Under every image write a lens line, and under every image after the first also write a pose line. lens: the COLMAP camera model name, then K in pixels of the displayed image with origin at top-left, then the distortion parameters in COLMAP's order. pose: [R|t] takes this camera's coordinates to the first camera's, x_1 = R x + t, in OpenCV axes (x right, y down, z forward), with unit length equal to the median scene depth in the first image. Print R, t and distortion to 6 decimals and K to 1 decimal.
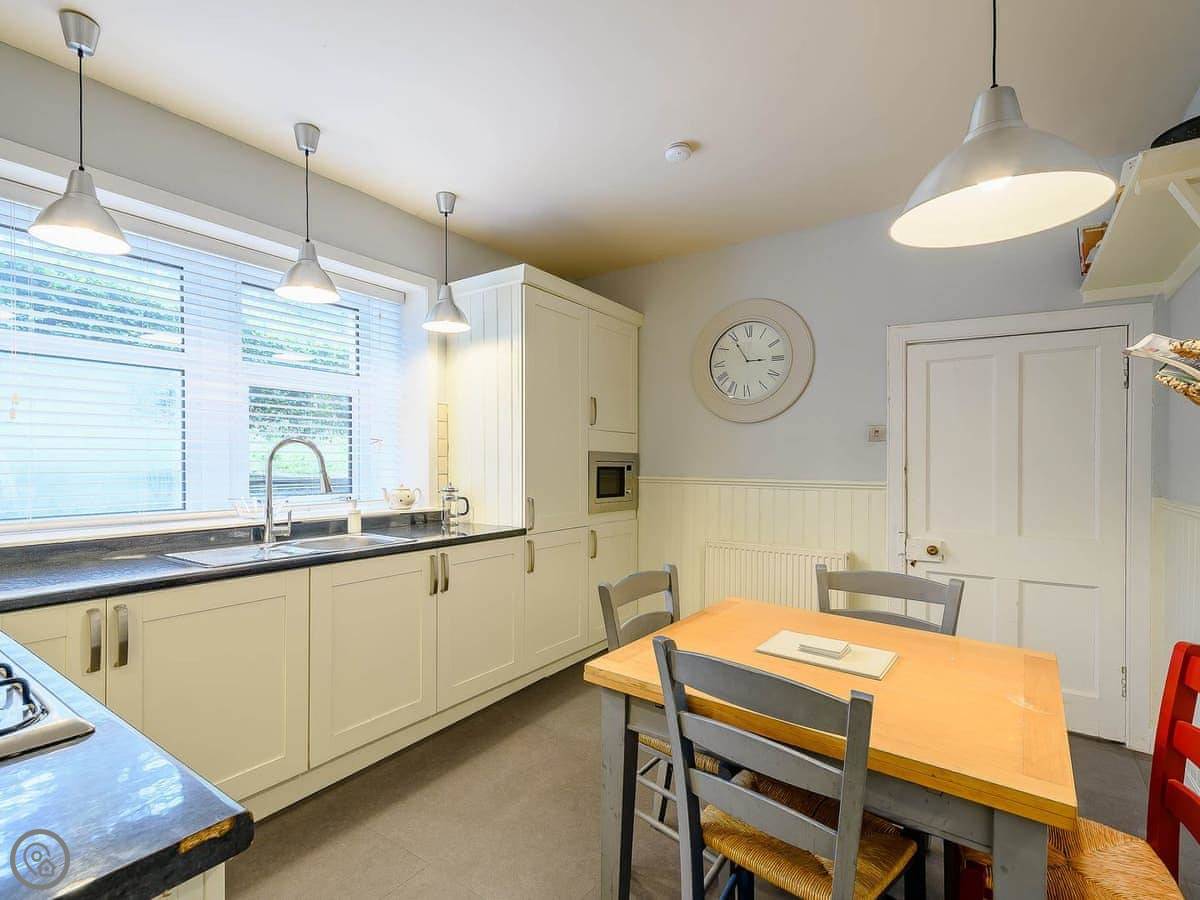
lens RADIAL K [[594.6, 0, 583.9], [0, 594.6, 465.8], [0, 0, 1]] dist [0.010331, -0.000826]
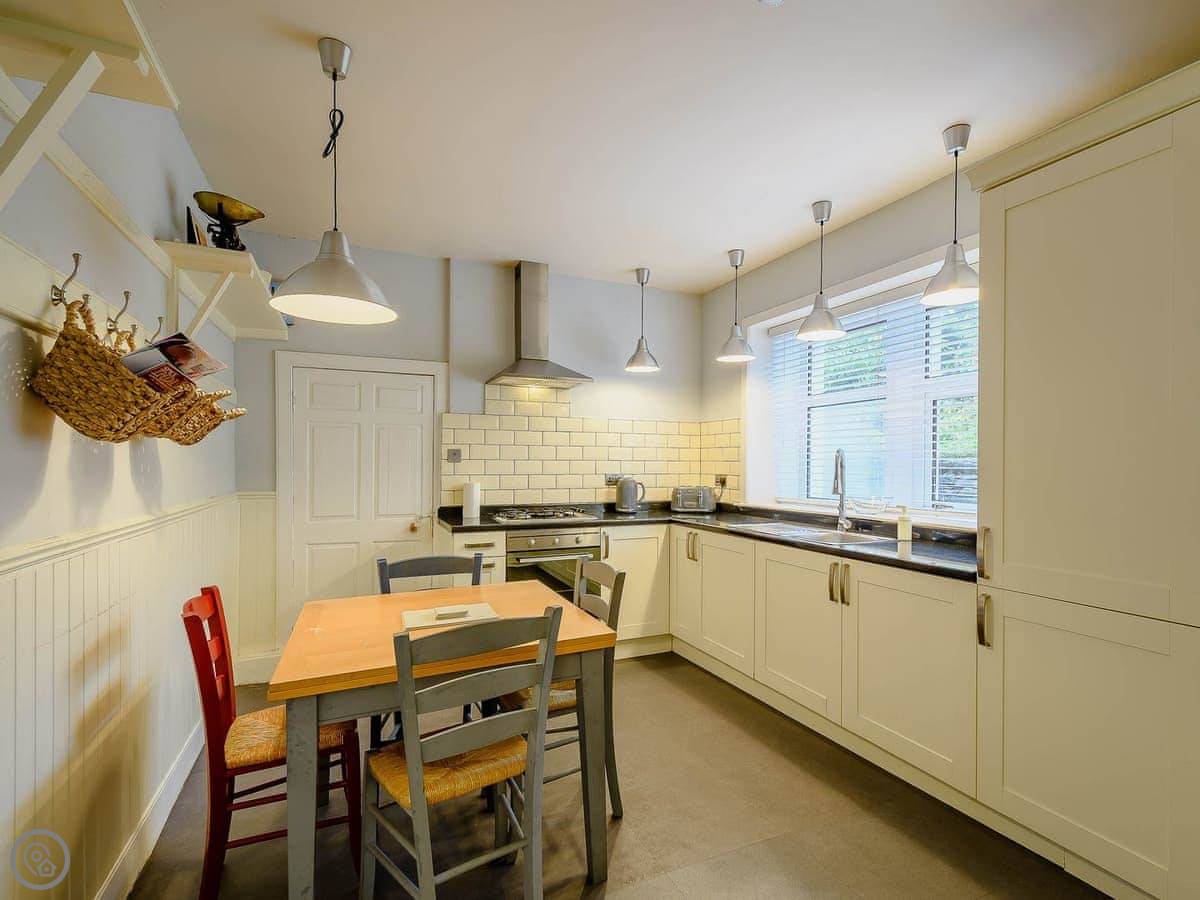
lens RADIAL K [[594.6, 0, 583.9], [0, 594.6, 465.8], [0, 0, 1]] dist [0.010331, -0.000826]
pose [[-0.544672, 0.000971, -0.838648, 0.862483], [-0.014055, 0.999848, 0.010286, -0.015954], [0.838531, 0.017389, -0.544576, 1.261542]]
